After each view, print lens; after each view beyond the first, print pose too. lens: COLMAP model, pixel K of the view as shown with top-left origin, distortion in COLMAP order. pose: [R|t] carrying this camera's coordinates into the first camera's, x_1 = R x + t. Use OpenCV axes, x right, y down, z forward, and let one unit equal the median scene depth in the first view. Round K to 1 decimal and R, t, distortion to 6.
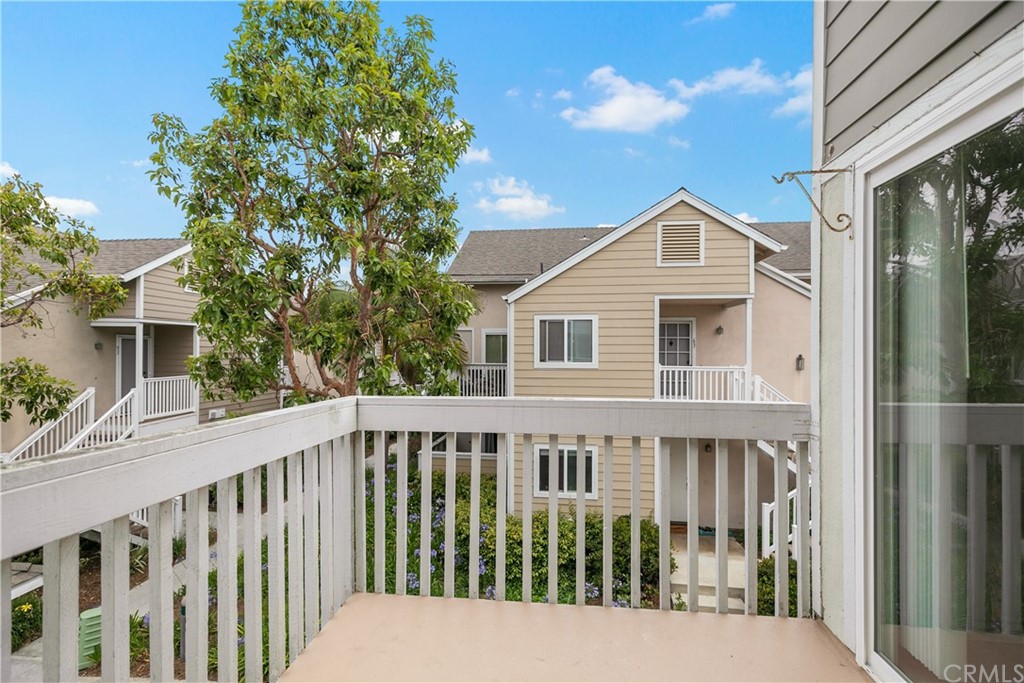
lens RADIAL K [[462.9, 0, 508.8], [0, 462.9, 341.2], [0, 0, 1]] dist [0.008417, 0.000612]
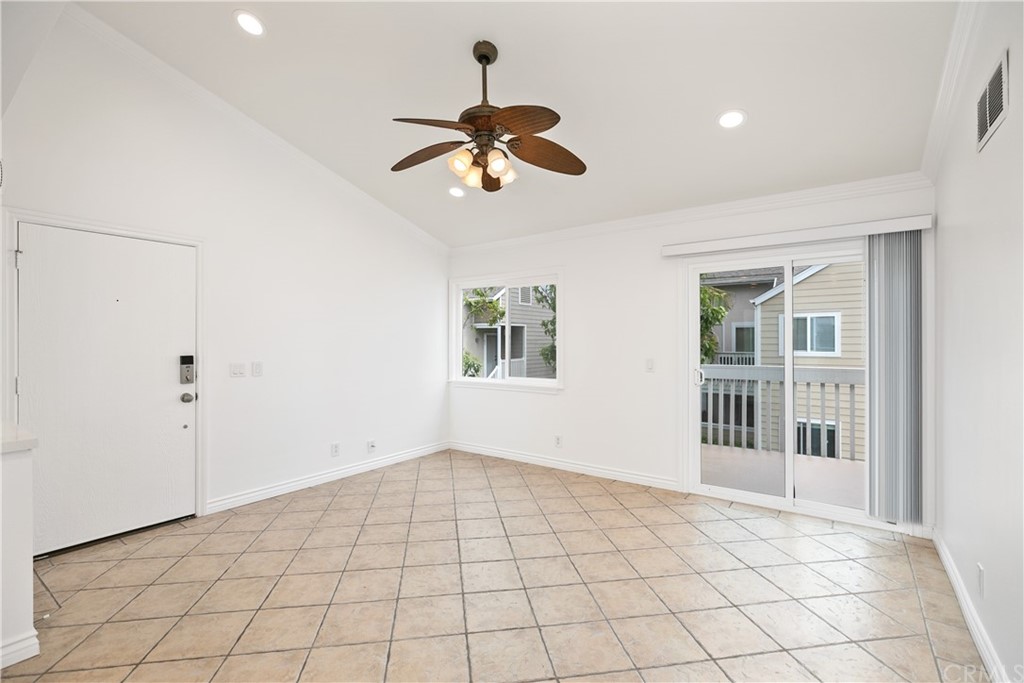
lens RADIAL K [[451.0, 0, 512.0], [0, 451.0, 341.5], [0, 0, 1]] dist [0.002064, 0.000252]
pose [[0.873069, -0.004687, -0.487574, 0.019621], [0.017010, 0.999638, 0.020848, -0.019330], [0.487300, -0.026495, 0.872833, -0.424655]]
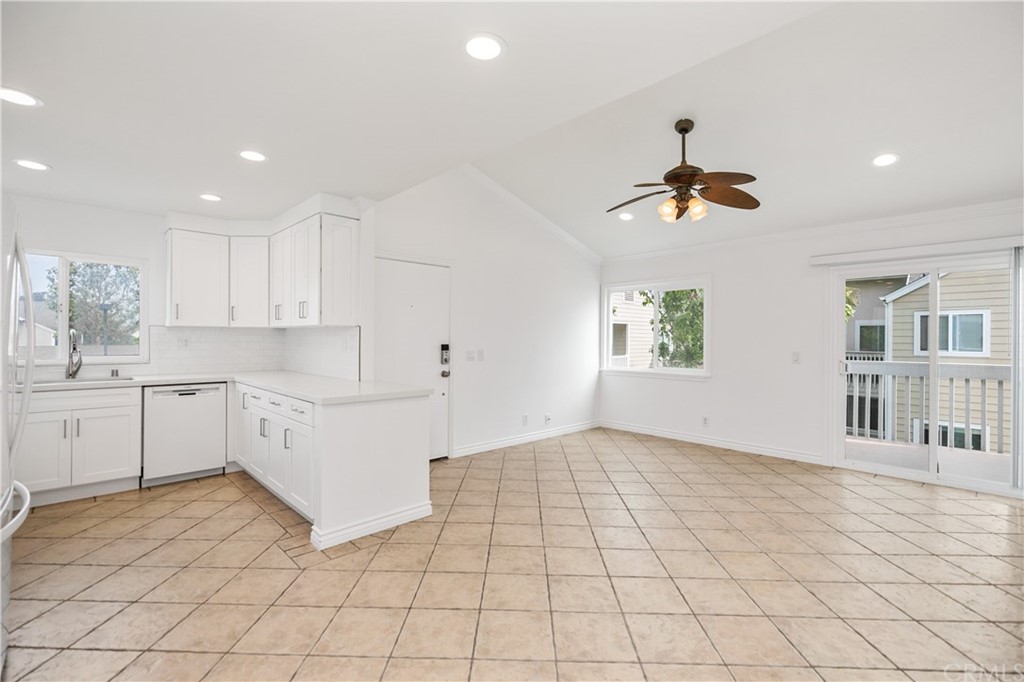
lens RADIAL K [[455.8, 0, 509.3], [0, 455.8, 338.8], [0, 0, 1]] dist [0.002418, 0.000087]
pose [[0.769004, 0.001575, -0.639242, 0.004343], [0.012314, 0.999775, 0.017277, -0.019249], [0.639125, -0.021158, 0.768811, -0.586917]]
